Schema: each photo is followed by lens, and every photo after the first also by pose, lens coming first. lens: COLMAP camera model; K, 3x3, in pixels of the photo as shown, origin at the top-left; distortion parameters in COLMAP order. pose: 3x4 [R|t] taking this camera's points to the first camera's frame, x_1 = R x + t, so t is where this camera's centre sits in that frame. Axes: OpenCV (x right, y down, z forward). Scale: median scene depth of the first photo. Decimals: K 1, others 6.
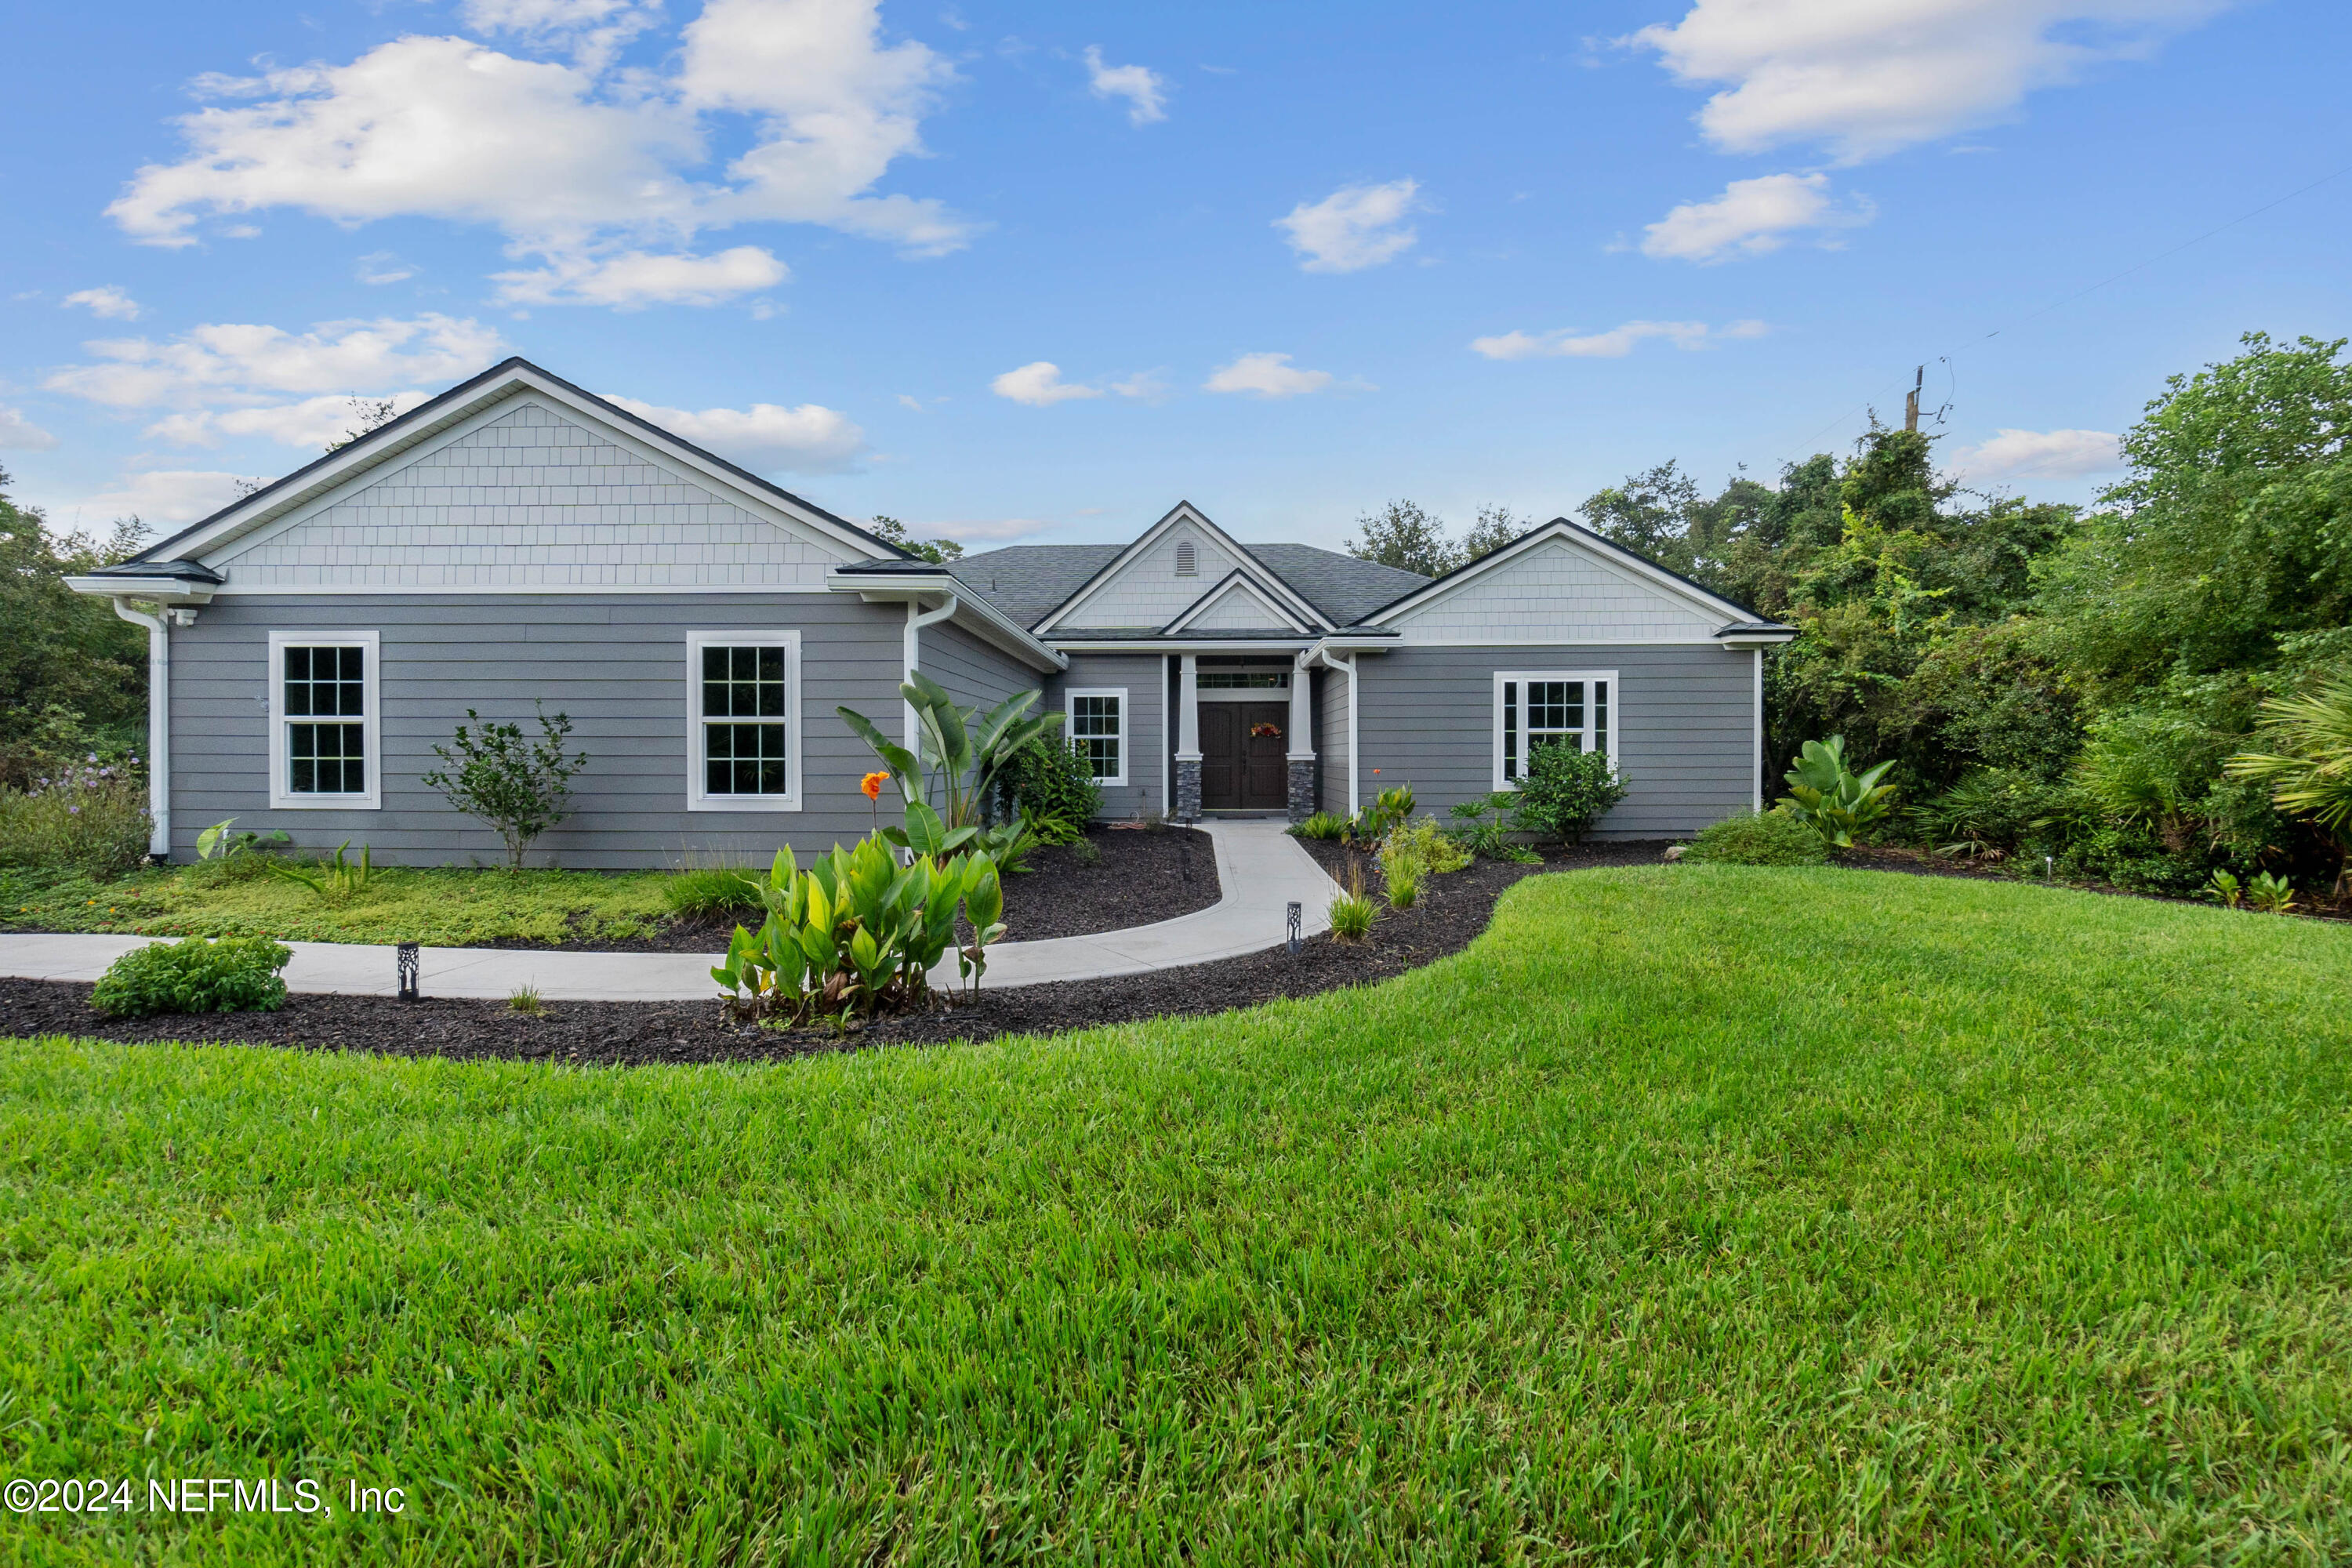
lens RADIAL K [[1019.5, 0, 1173.0], [0, 1019.5, 762.3], [0, 0, 1]] dist [-0.001931, 0.000051]
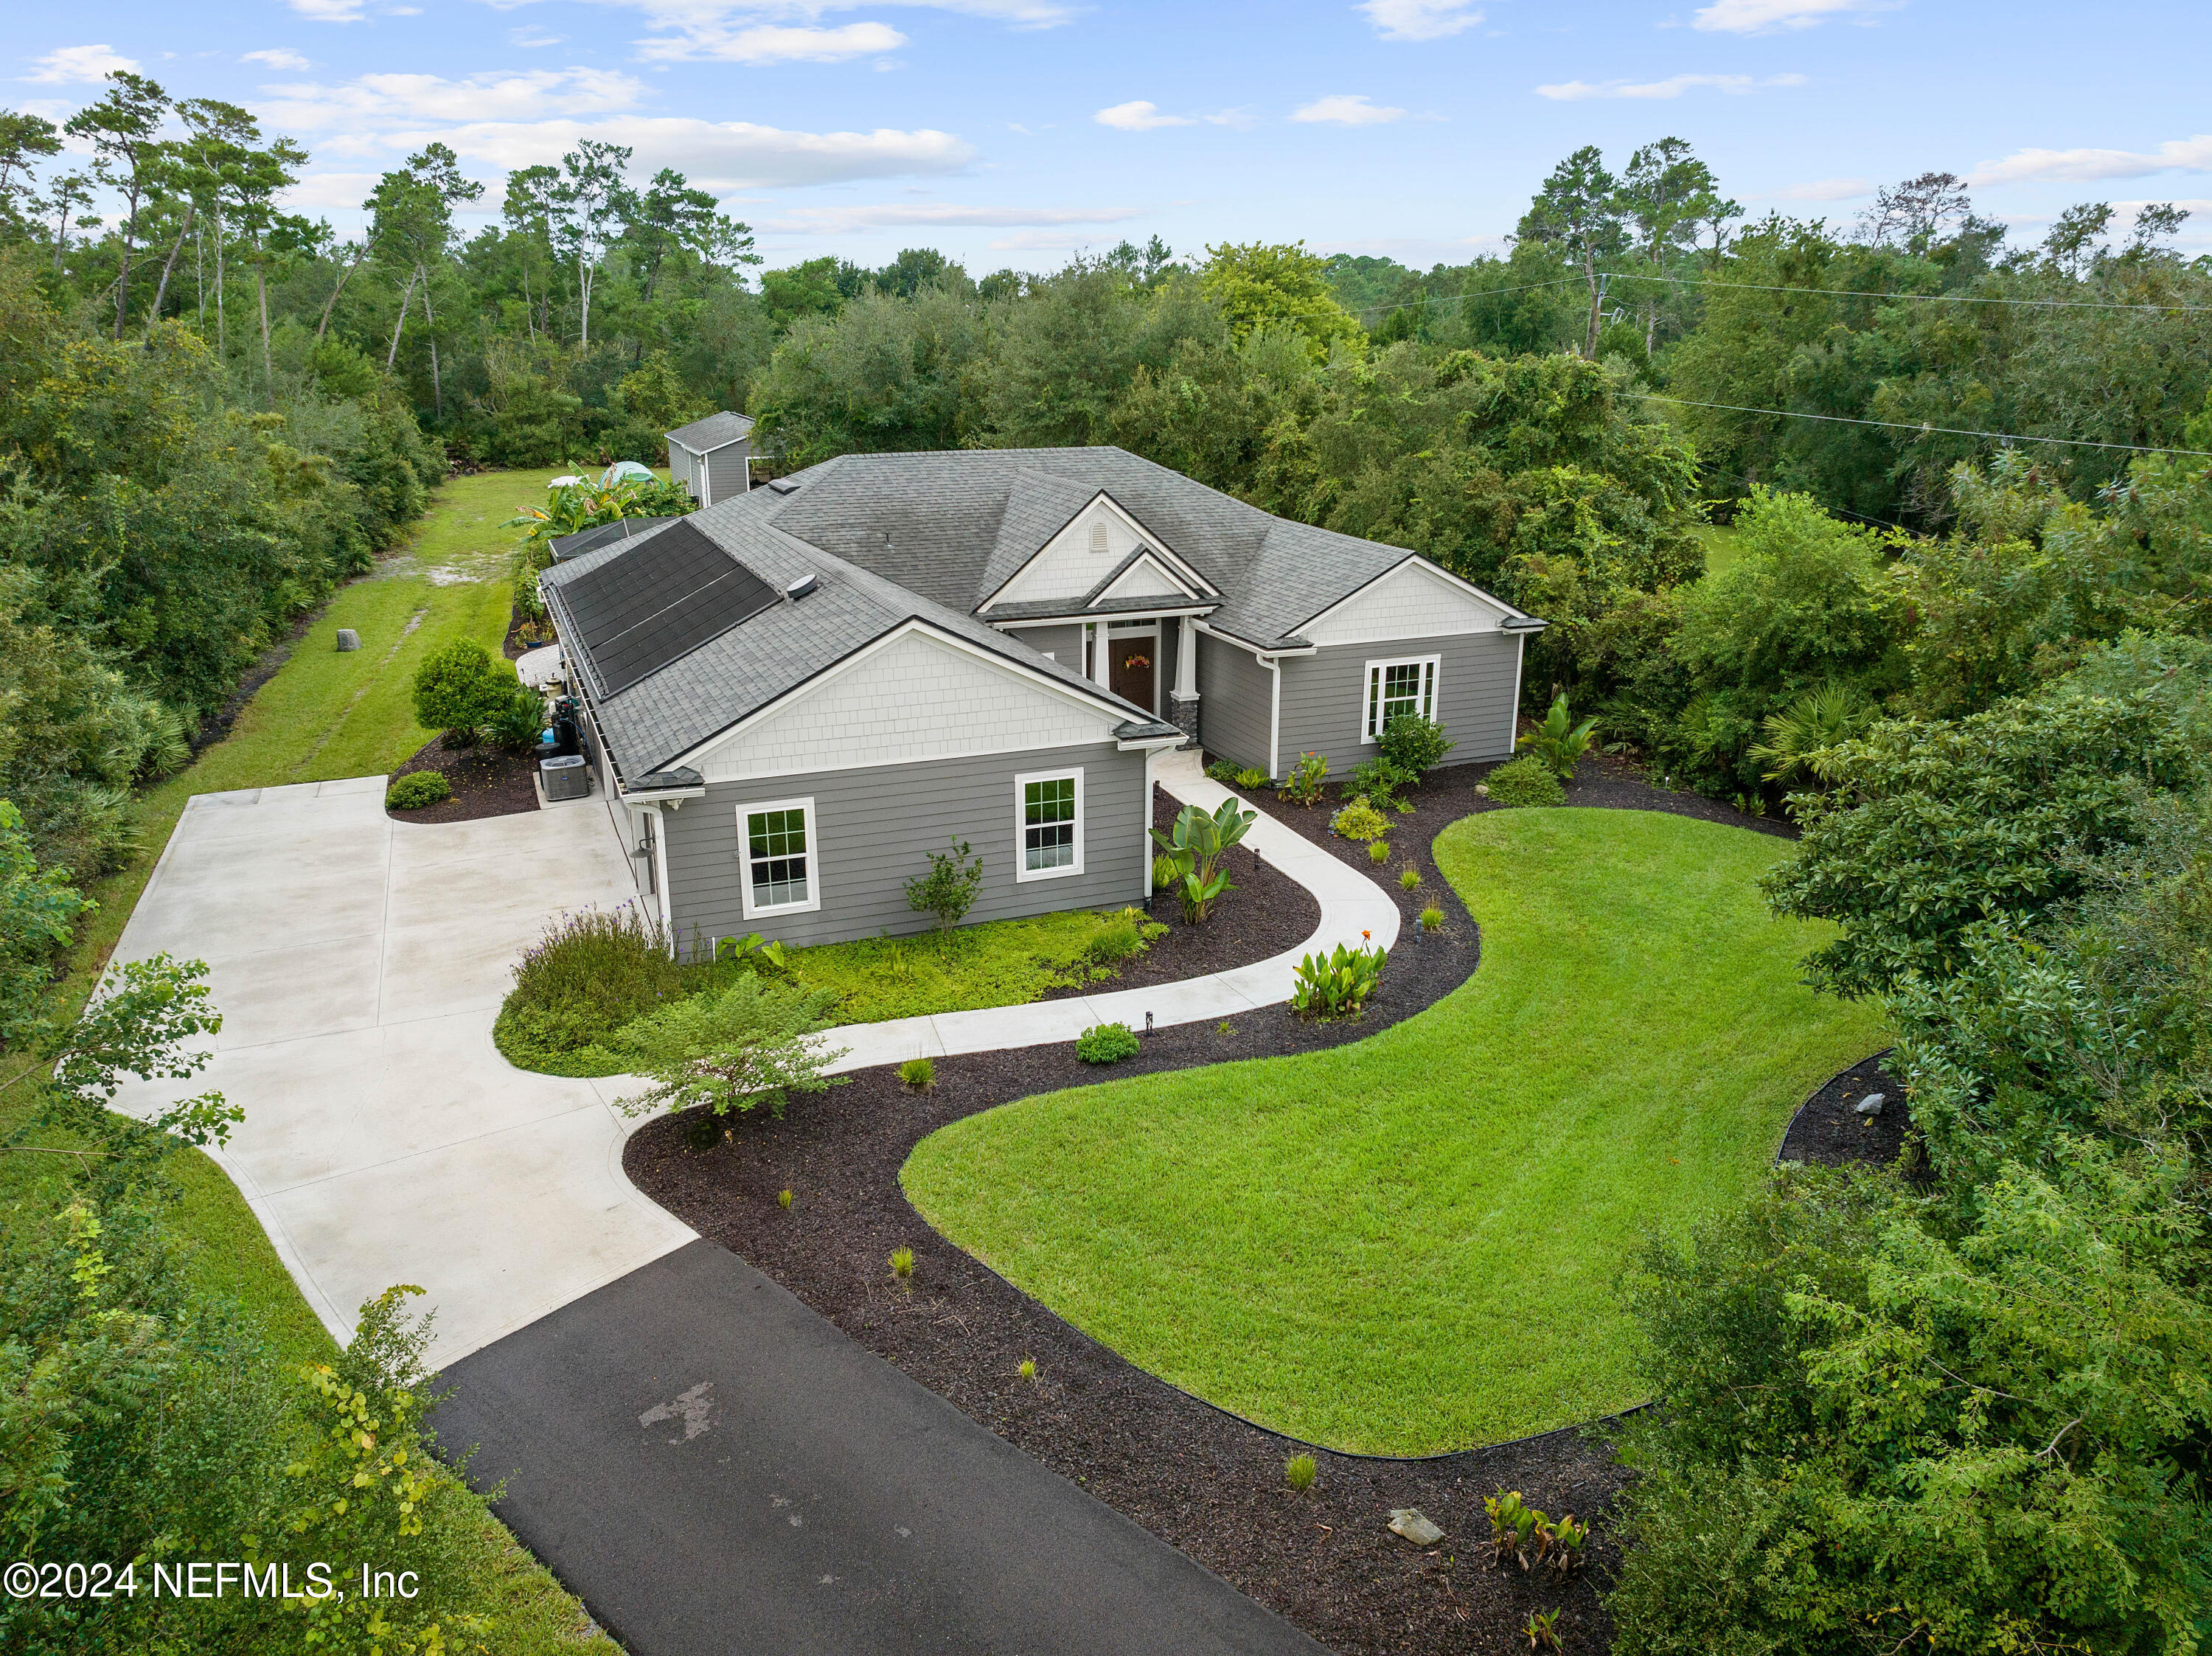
lens RADIAL K [[1582.3, 0, 1106.0], [0, 1582.3, 828.0], [0, 0, 1]] dist [-0.015260, -0.007522]
pose [[0.915797, -0.122493, 0.382507, -0.874497], [-0.002025, 0.950938, 0.309376, -0.545733], [-0.401637, -0.284100, 0.870618, -0.813533]]
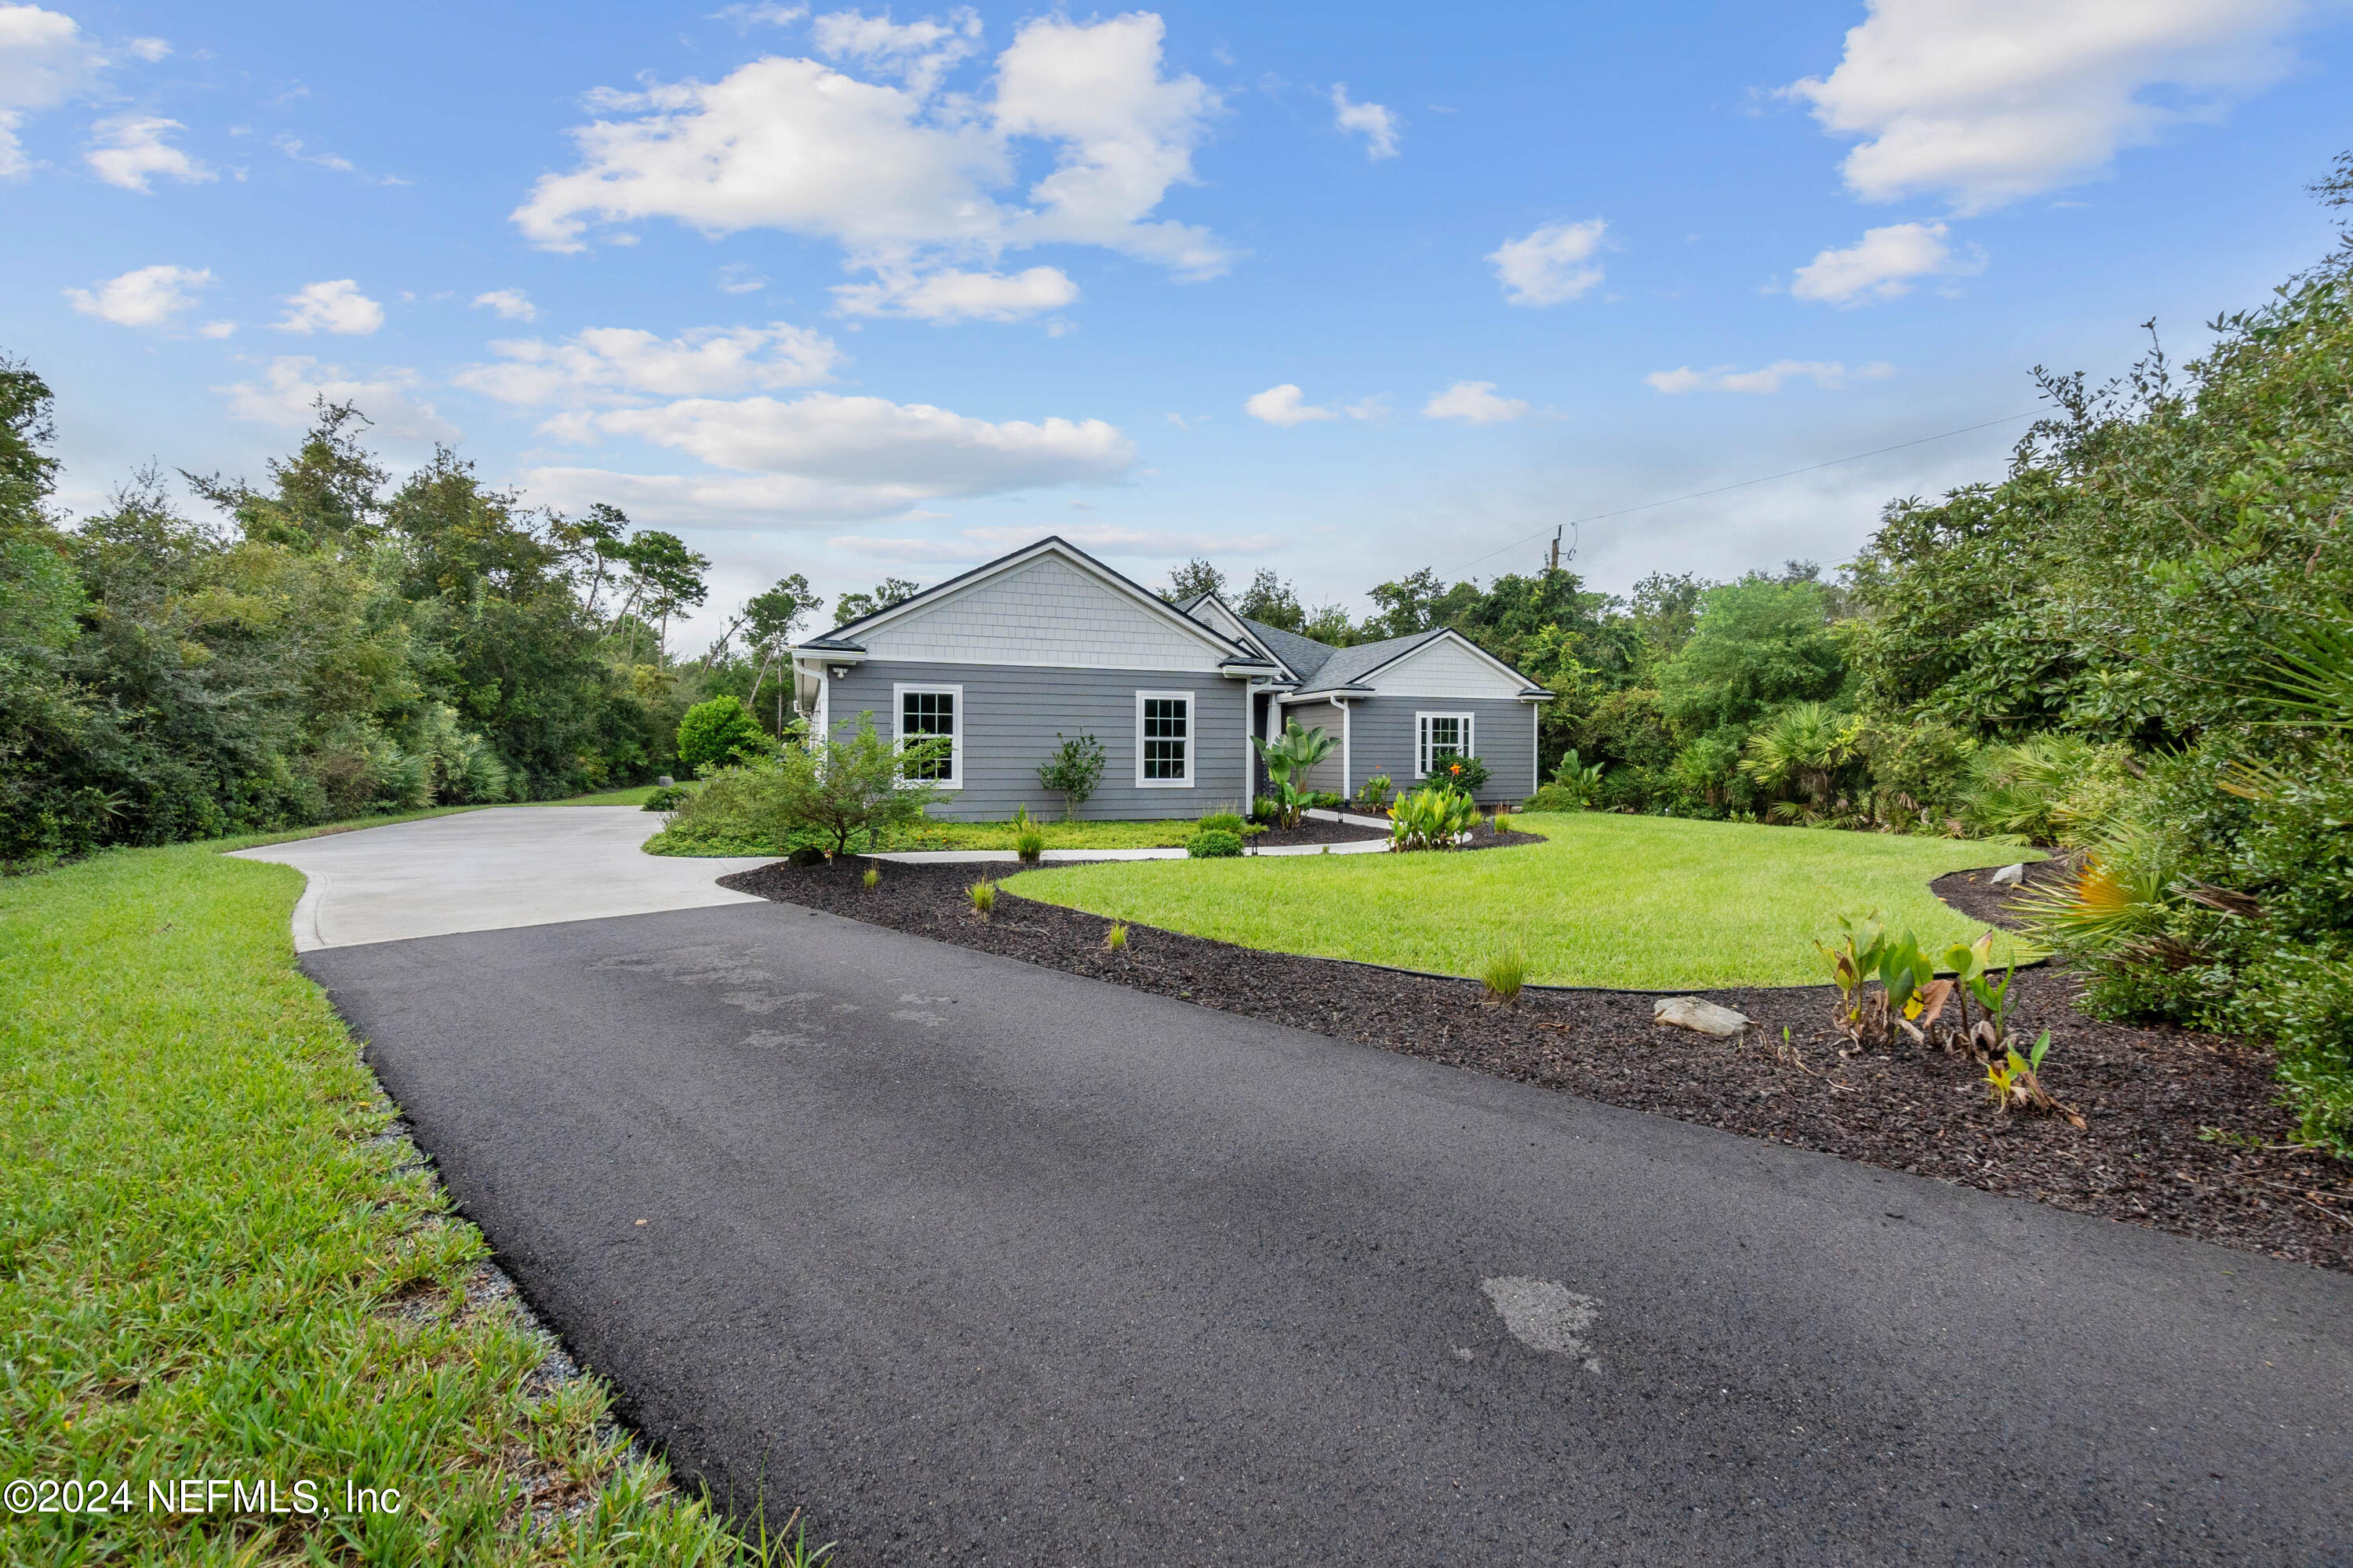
lens RADIAL K [[1019.9, 0, 1173.5], [0, 1019.9, 762.3], [0, 0, 1]] dist [-0.001931, 0.000051]
pose [[0.929859, 0.003831, 0.367896, -0.742088], [-0.004397, 0.999990, 0.000700, 0.000154], [-0.367890, -0.002268, 0.929867, -0.506785]]
